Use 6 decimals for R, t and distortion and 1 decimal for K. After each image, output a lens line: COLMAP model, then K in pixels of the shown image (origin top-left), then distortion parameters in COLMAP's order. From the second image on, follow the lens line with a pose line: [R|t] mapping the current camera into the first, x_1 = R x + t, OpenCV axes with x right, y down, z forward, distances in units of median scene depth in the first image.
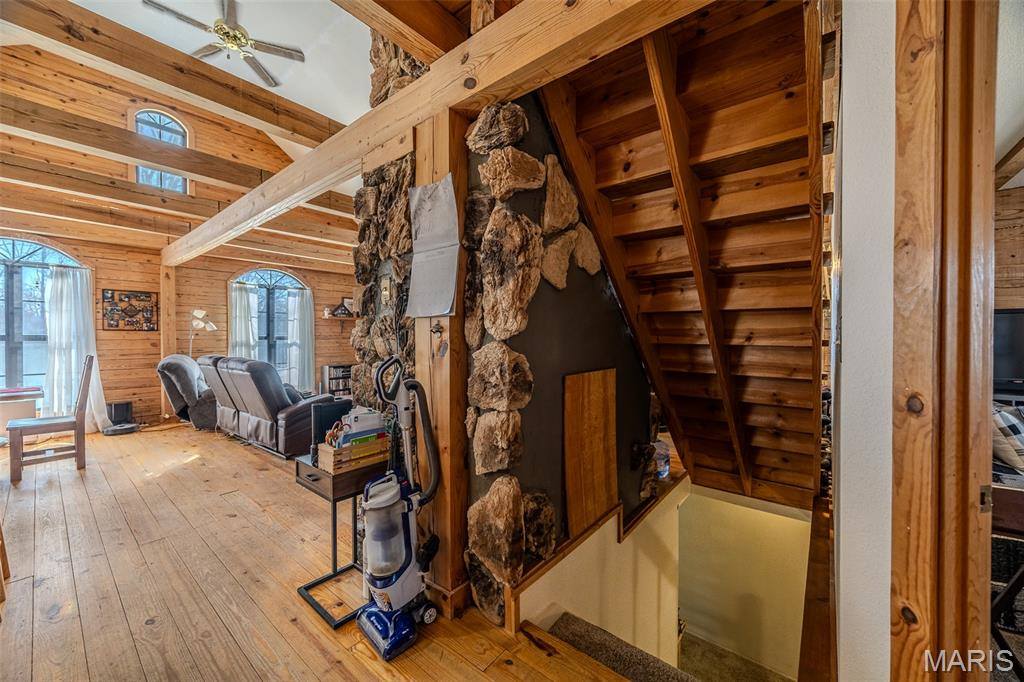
lens RADIAL K [[389.1, 0, 515.3], [0, 389.1, 341.3], [0, 0, 1]] dist [-0.002085, -0.000718]
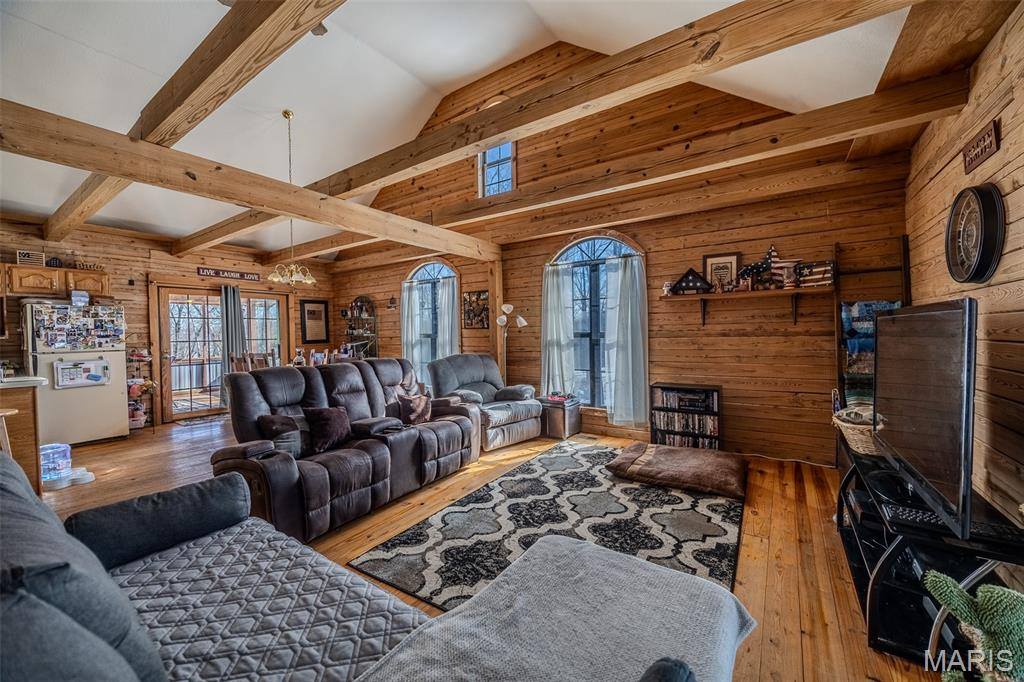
lens RADIAL K [[389.1, 0, 513.7], [0, 389.1, 340.6], [0, 0, 1]] dist [-0.002085, -0.000718]
pose [[0.077073, 0.020425, -0.996816, 0.082201], [0.000587, 0.999789, 0.020531, -0.015909], [0.997025, -0.002167, 0.077045, 1.009106]]
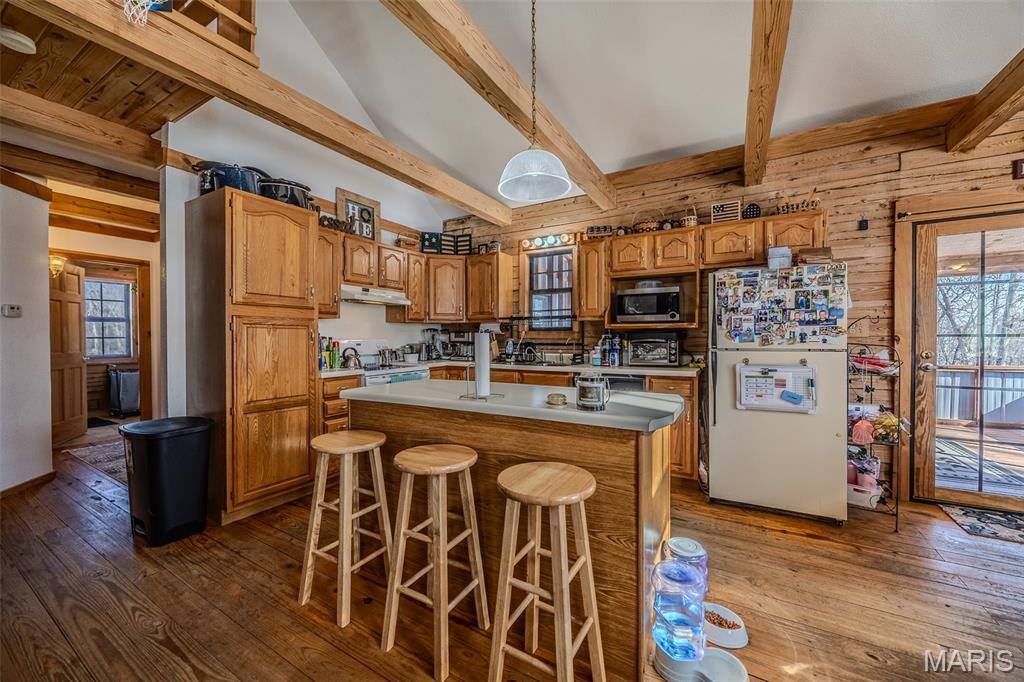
lens RADIAL K [[389.1, 0, 514.8], [0, 389.1, 341.7], [0, 0, 1]] dist [-0.002085, -0.000718]
pose [[-0.989088, 0.007666, -0.147129, -0.435040], [0.003579, 0.999601, 0.028026, 0.000466], [0.147285, 0.027194, -0.988720, 0.570045]]
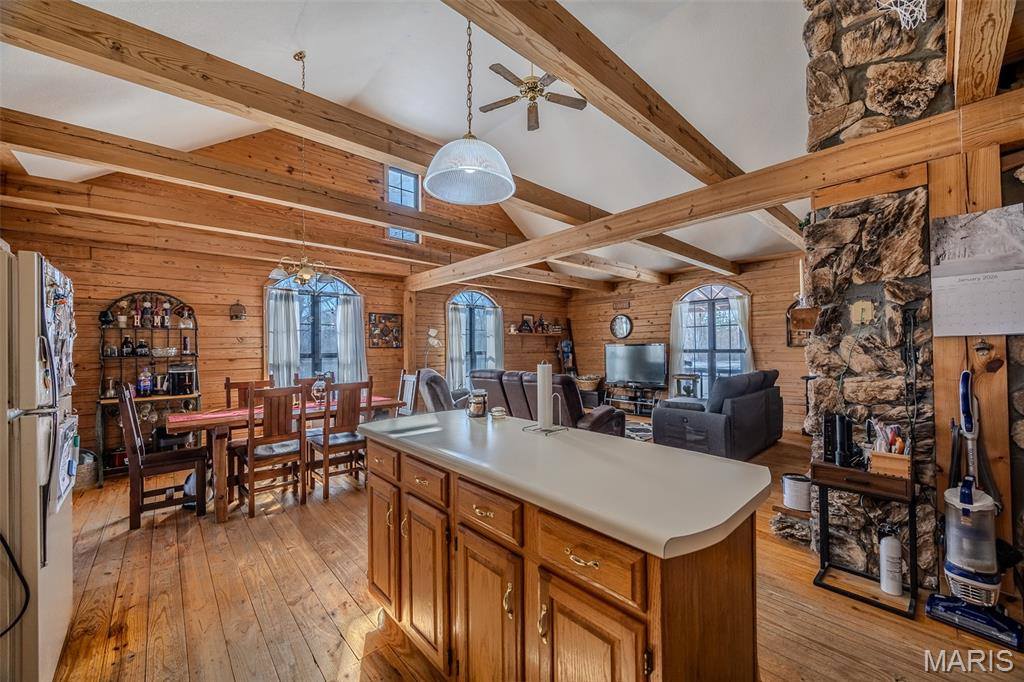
lens RADIAL K [[389.1, 0, 515.6], [0, 389.1, 344.1], [0, 0, 1]] dist [-0.002085, -0.000718]
pose [[0.988083, -0.012400, -0.153422, -0.428955], [0.008804, 0.999671, -0.024097, -0.008085], [0.153670, 0.022459, 0.987867, -0.085013]]
